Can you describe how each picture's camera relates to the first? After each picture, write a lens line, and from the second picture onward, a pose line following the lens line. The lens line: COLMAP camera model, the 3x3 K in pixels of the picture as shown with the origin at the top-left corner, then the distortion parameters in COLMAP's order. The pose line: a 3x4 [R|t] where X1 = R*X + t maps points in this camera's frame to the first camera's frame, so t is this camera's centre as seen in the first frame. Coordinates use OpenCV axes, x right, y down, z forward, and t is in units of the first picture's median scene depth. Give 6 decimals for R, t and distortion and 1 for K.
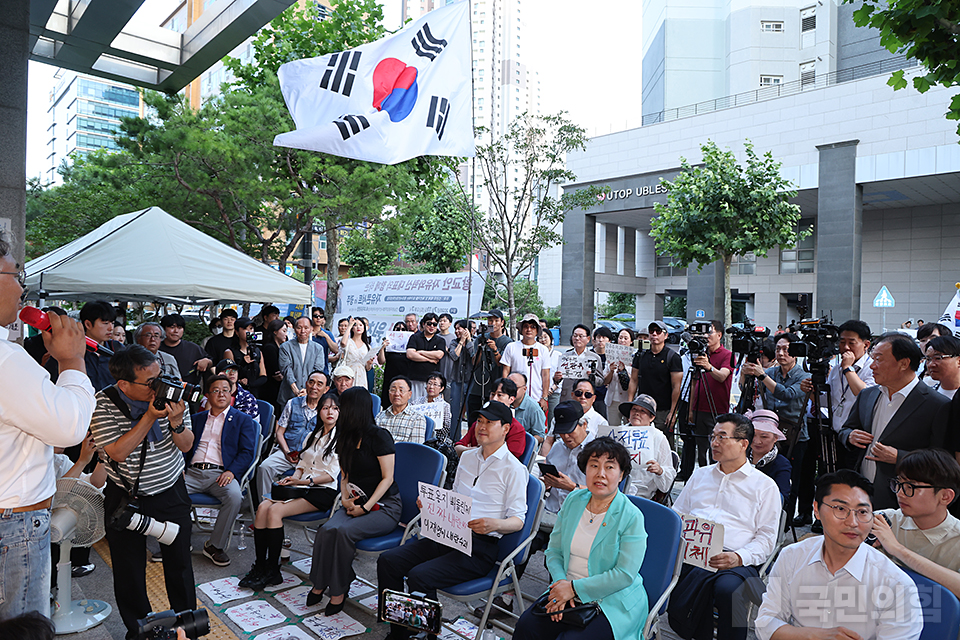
lens RADIAL K [[649.7, 0, 480.9], [0, 649.7, 324.0], [0, 0, 1]] dist [-0.068349, 0.043999]
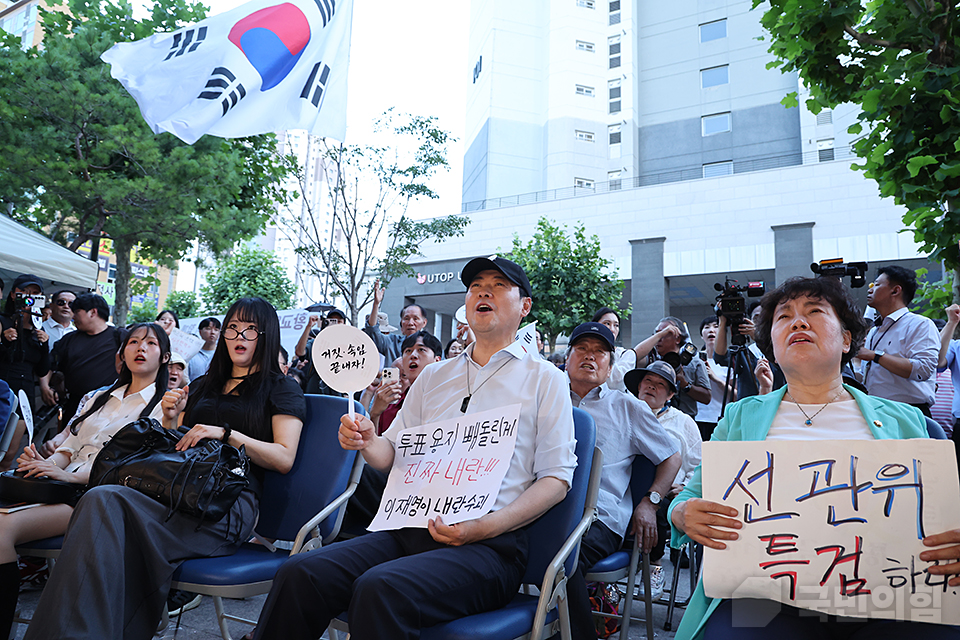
lens RADIAL K [[649.7, 0, 477.8], [0, 649.7, 326.2], [0, 0, 1]] dist [-0.068349, 0.043999]
pose [[0.954602, 0.062576, 0.291238, -0.024427], [-0.016550, 0.987318, -0.157888, 0.042742], [-0.297424, 0.145900, 0.943532, 0.086511]]
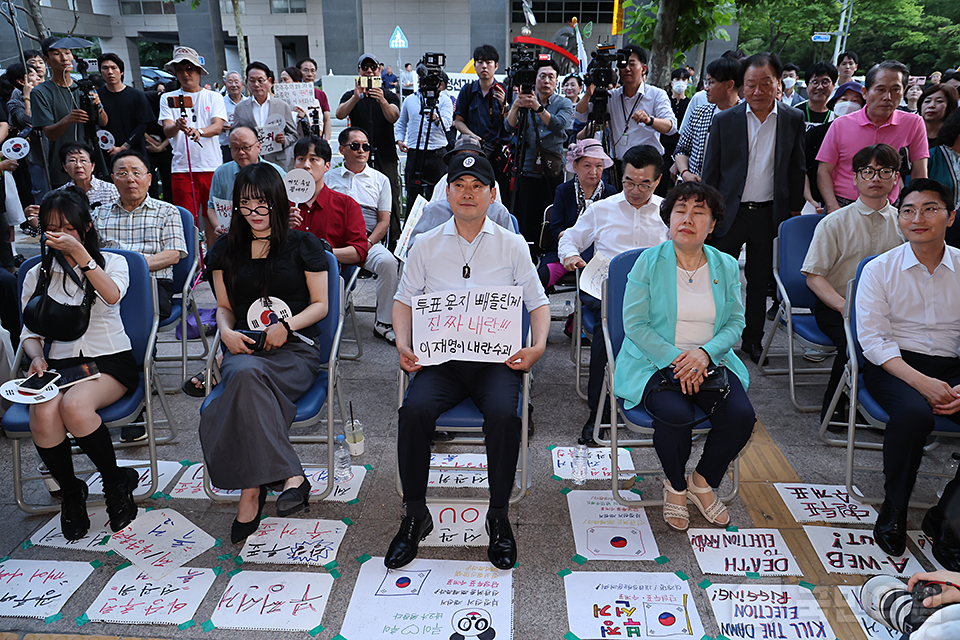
lens RADIAL K [[649.7, 0, 483.7], [0, 649.7, 317.4], [0, 0, 1]] dist [-0.068349, 0.043999]
pose [[0.701433, -0.275904, 0.657167, -0.079797], [0.024294, 0.930755, 0.364836, 0.004133], [-0.712321, -0.239943, 0.659565, 0.082969]]
